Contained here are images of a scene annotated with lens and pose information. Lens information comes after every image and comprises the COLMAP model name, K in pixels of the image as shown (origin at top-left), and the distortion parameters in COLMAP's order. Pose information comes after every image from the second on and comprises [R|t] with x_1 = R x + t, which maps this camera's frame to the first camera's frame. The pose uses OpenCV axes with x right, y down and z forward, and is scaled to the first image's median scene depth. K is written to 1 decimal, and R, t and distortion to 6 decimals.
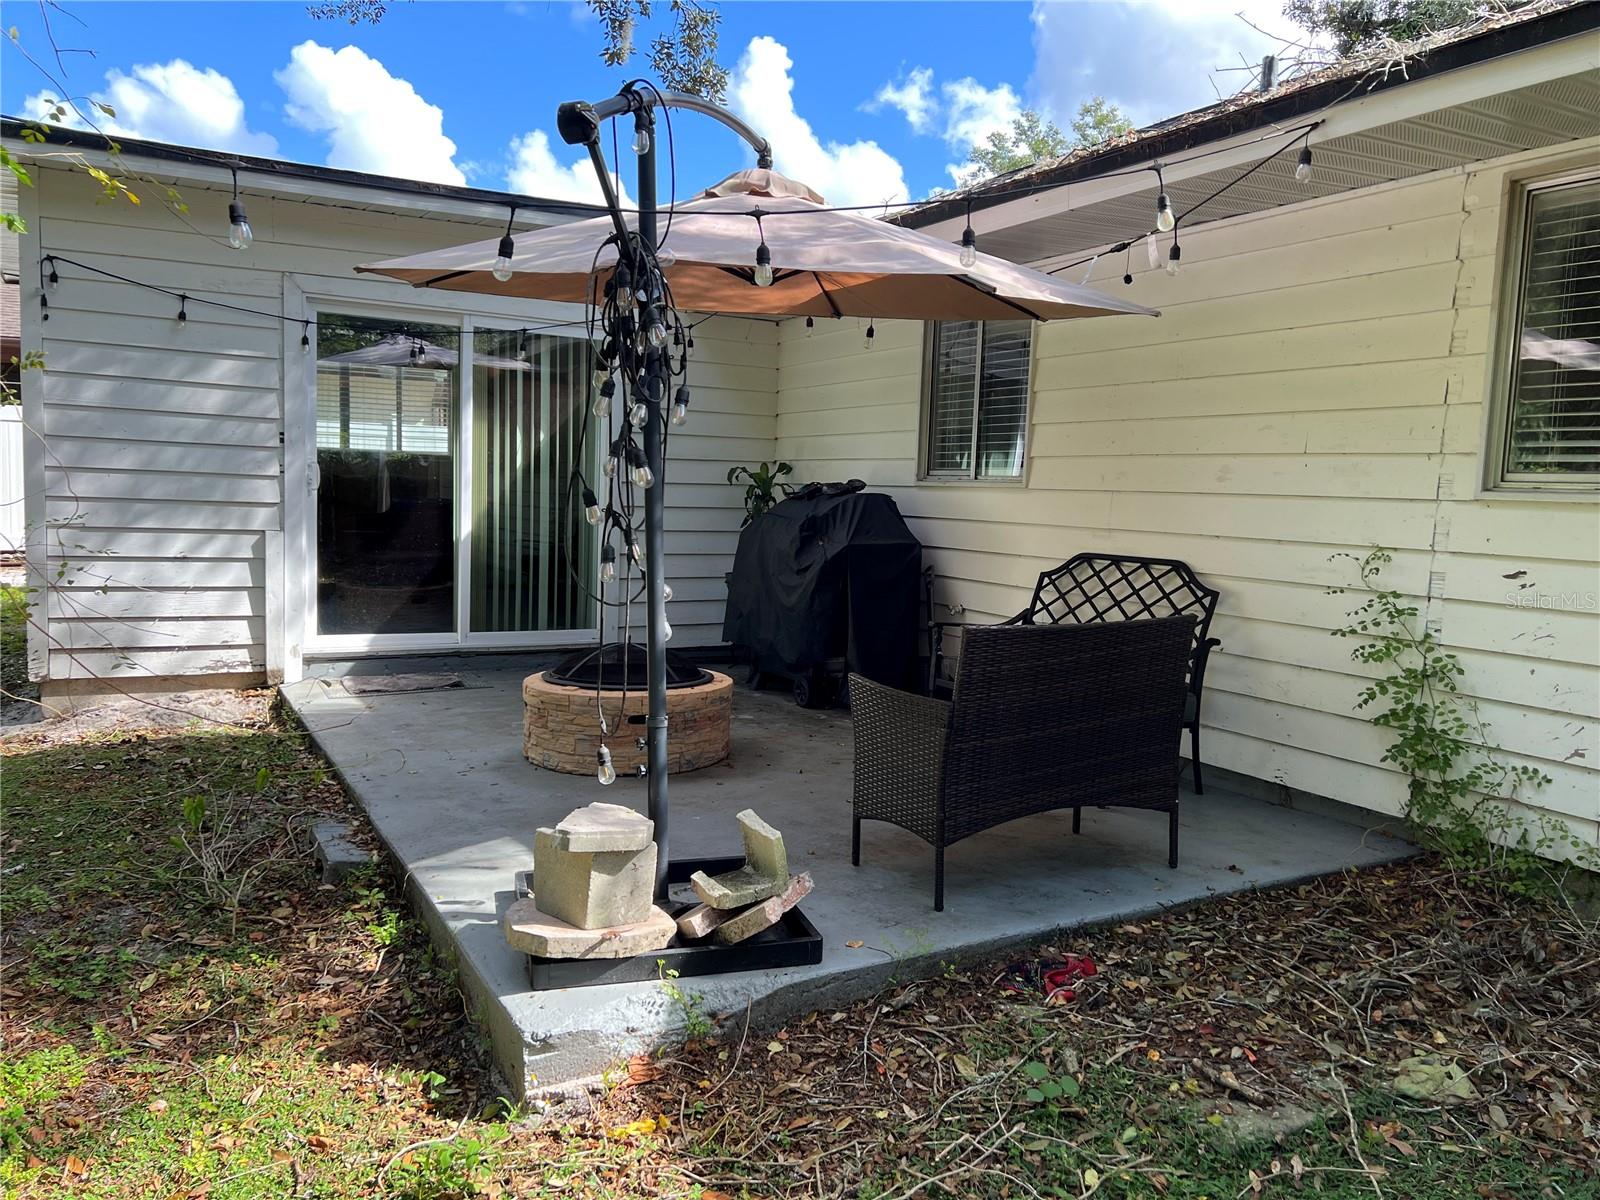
lens RADIAL K [[1197.6, 0, 791.3], [0, 1197.6, 603.4], [0, 0, 1]] dist [0.071121, -0.092704]
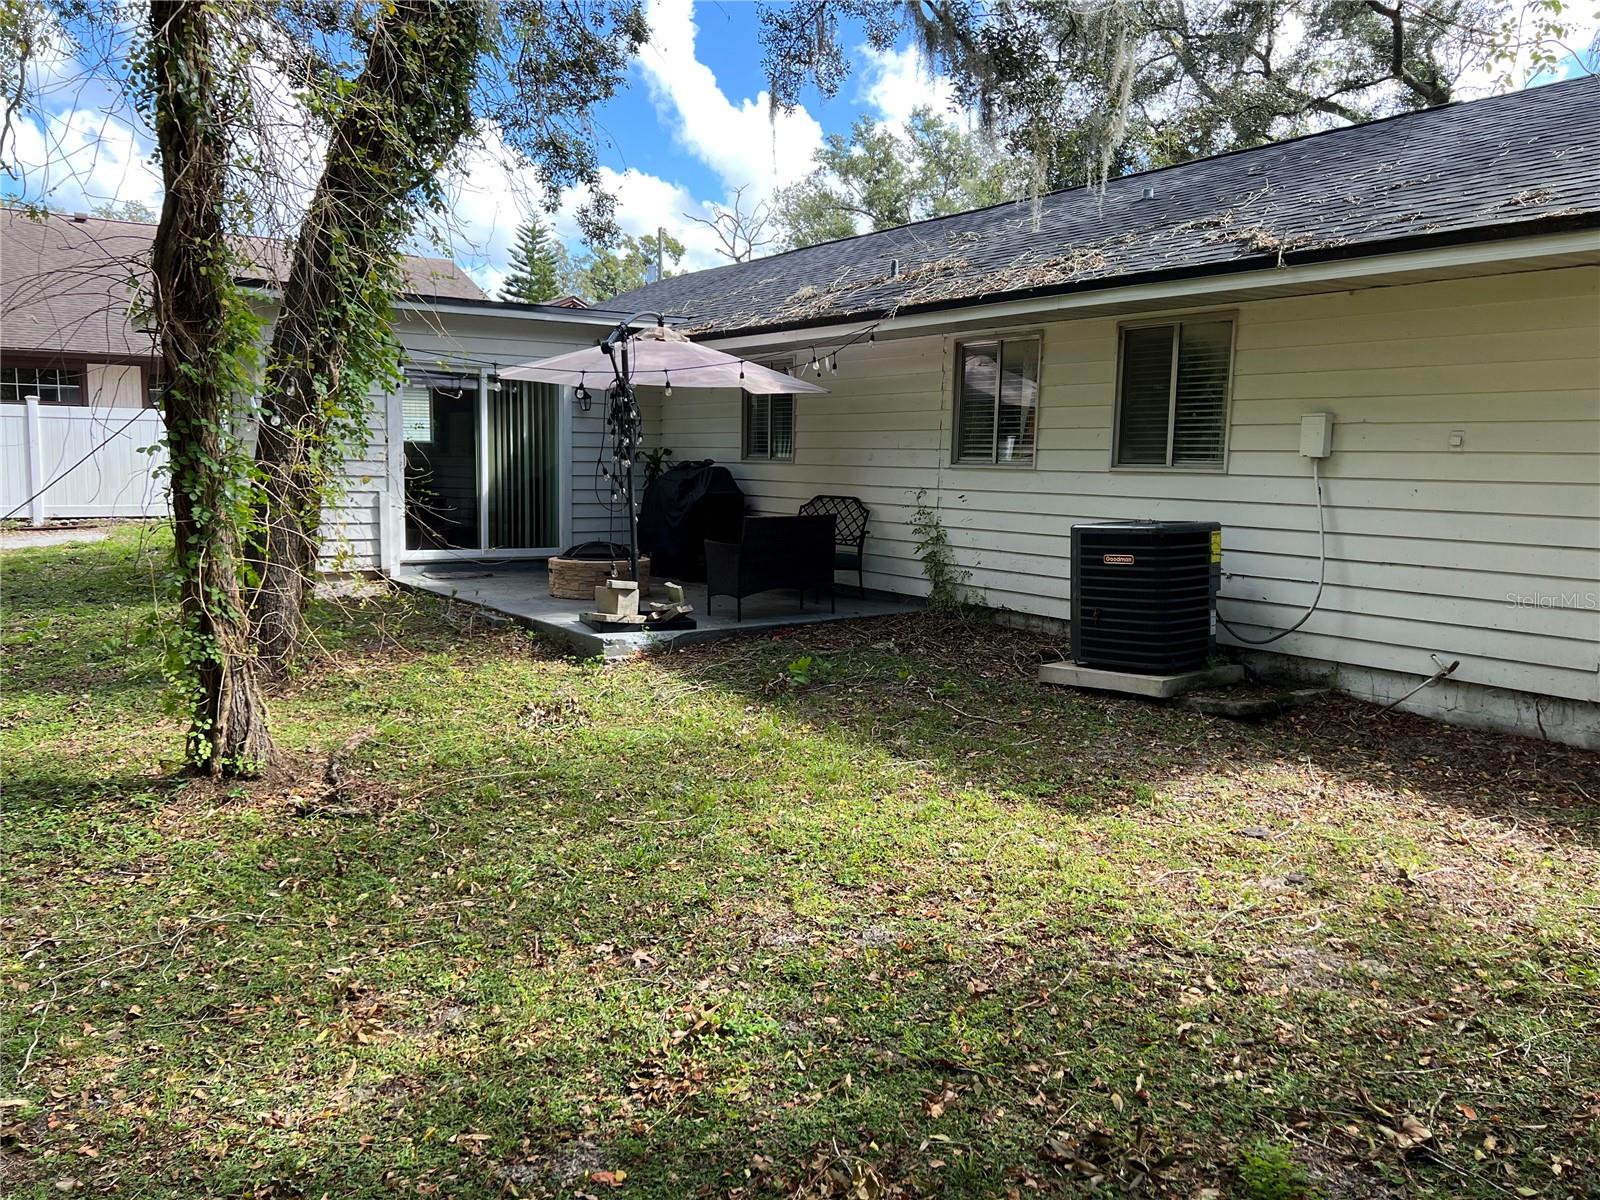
lens RADIAL K [[1197.6, 0, 809.9], [0, 1197.6, 607.2], [0, 0, 1]] dist [0.071121, -0.092704]
pose [[0.991833, -0.026904, 0.124677, -0.034390], [0.023325, 0.999275, 0.030074, 0.089683], [-0.125396, -0.026920, 0.991741, -1.062920]]
